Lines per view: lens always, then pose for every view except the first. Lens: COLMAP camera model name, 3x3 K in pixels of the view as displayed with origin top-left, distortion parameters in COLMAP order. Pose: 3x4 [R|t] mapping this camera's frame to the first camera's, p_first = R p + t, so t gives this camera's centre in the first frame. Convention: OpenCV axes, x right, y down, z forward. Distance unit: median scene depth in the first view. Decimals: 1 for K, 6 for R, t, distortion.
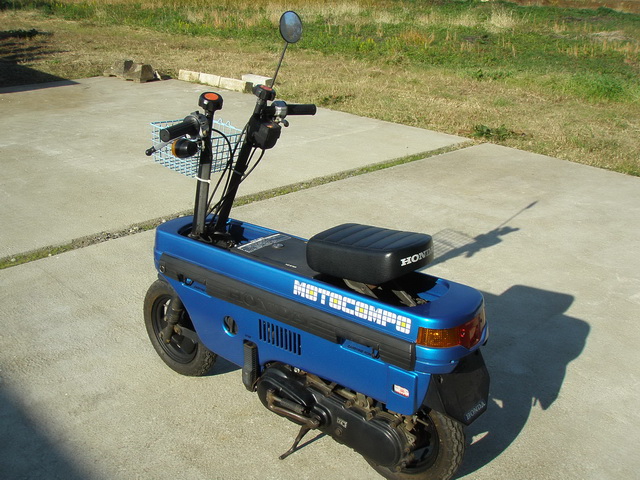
lens RADIAL K [[714.0, 0, 320.0], [0, 714.0, 240.0], [0, 0, 1]] dist [-0.206141, 0.182777]
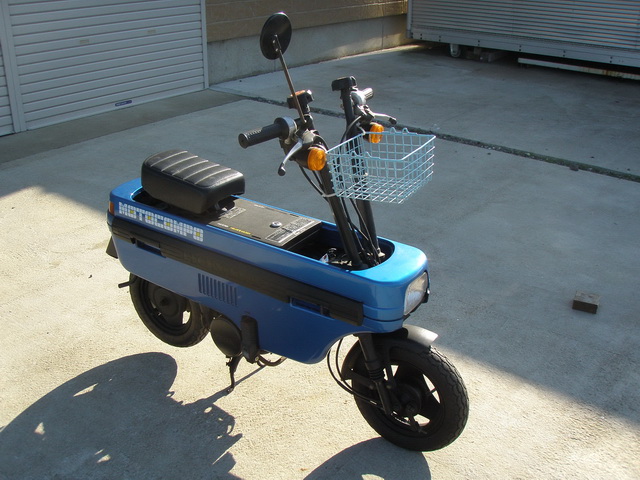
lens RADIAL K [[714.0, 0, 320.0], [0, 714.0, 240.0], [0, 0, 1]] dist [-0.206141, 0.182777]
pose [[-0.992555, 0.013079, -0.121093, 0.001409], [-0.075704, 0.712588, 0.697486, -0.669212], [0.095412, 0.701461, -0.706293, 1.698747]]
